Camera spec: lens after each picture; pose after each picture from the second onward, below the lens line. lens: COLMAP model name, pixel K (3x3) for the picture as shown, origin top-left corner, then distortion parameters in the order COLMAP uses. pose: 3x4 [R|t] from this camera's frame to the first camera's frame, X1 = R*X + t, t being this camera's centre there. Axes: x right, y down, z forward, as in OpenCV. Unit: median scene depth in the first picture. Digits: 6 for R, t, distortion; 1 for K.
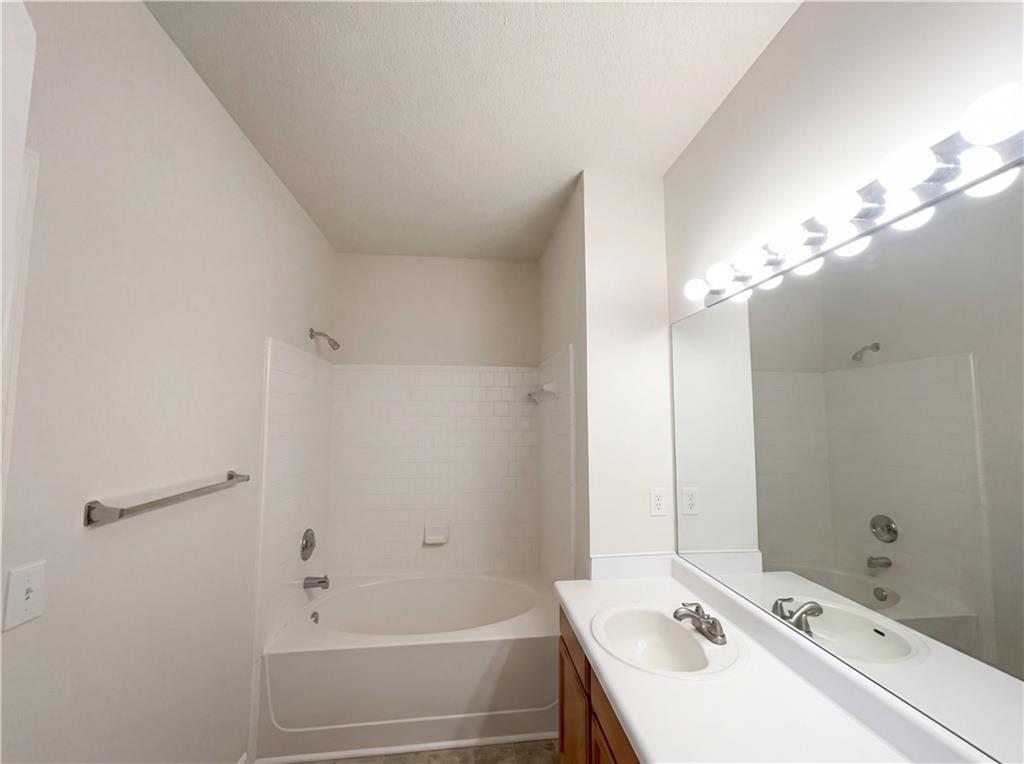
lens RADIAL K [[406.9, 0, 513.6], [0, 406.9, 385.9], [0, 0, 1]] dist [0.003524, 0.000435]
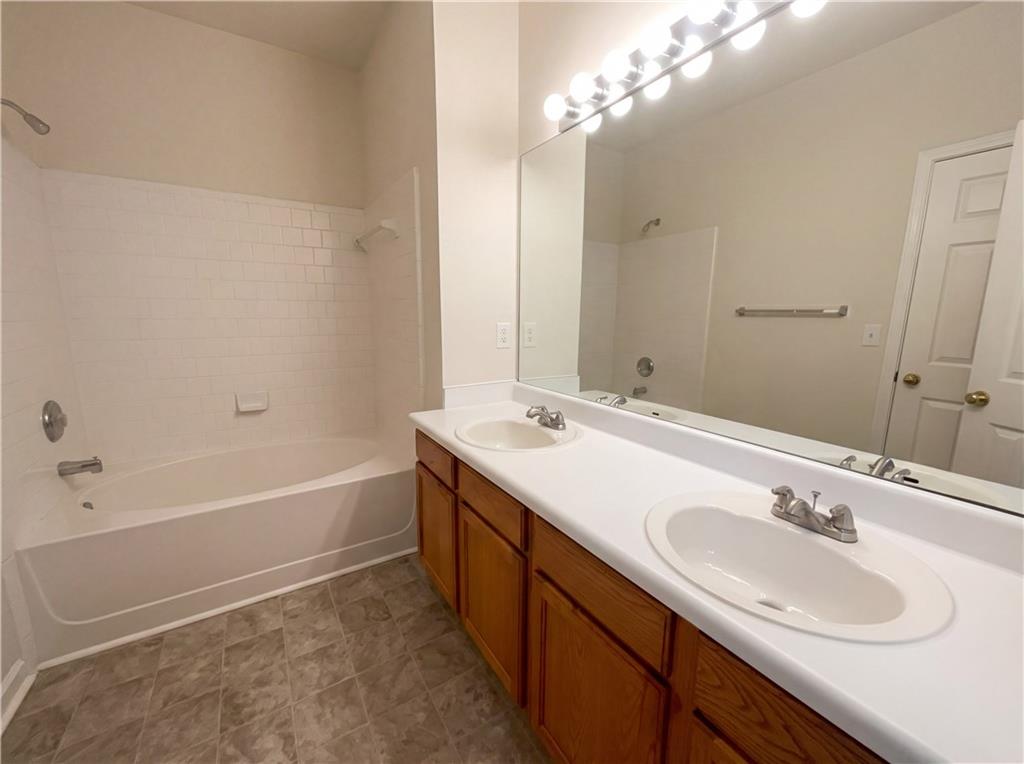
lens RADIAL K [[404.8, 0, 512.0], [0, 404.8, 382.0], [0, 0, 1]] dist [0.005883, -0.002147]
pose [[0.900257, -0.070461, 0.429619, -0.090828], [-0.038639, 0.969990, 0.240055, 0.143164], [-0.433640, -0.232711, 0.870518, 0.032413]]
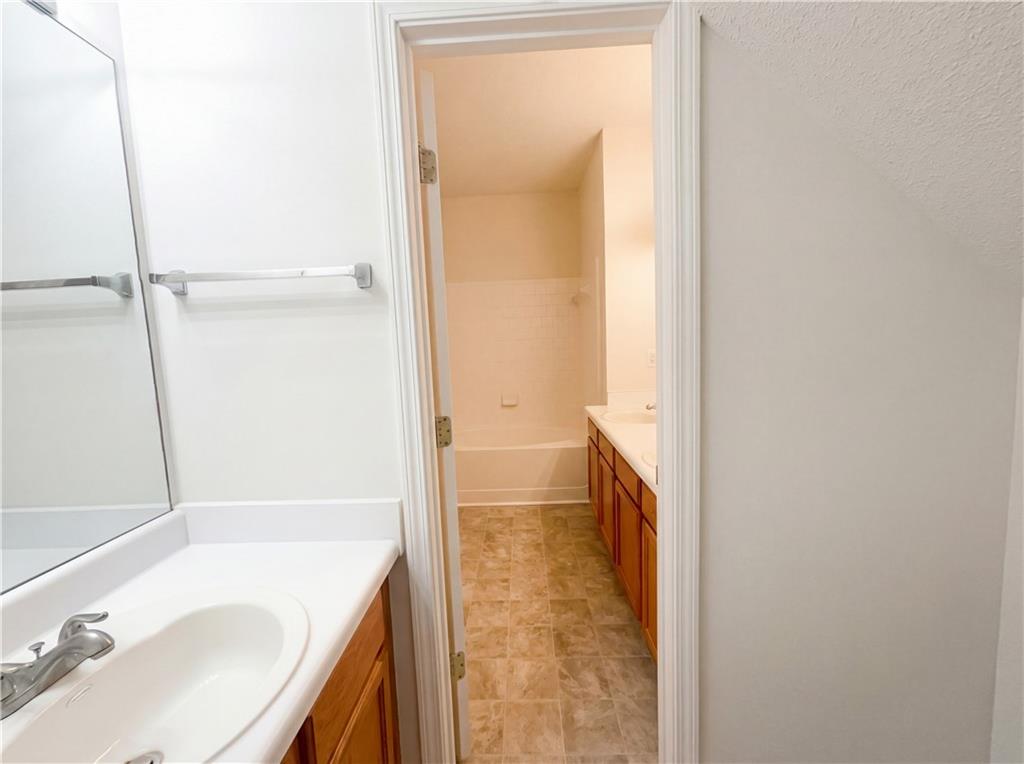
lens RADIAL K [[404.8, 0, 512.0], [0, 404.8, 382.0], [0, 0, 1]] dist [0.005883, -0.002147]
pose [[0.988735, -0.024845, -0.147597, 0.047335], [0.051113, 0.982893, 0.176945, 0.069904], [0.140676, -0.182496, 0.973091, -0.582084]]
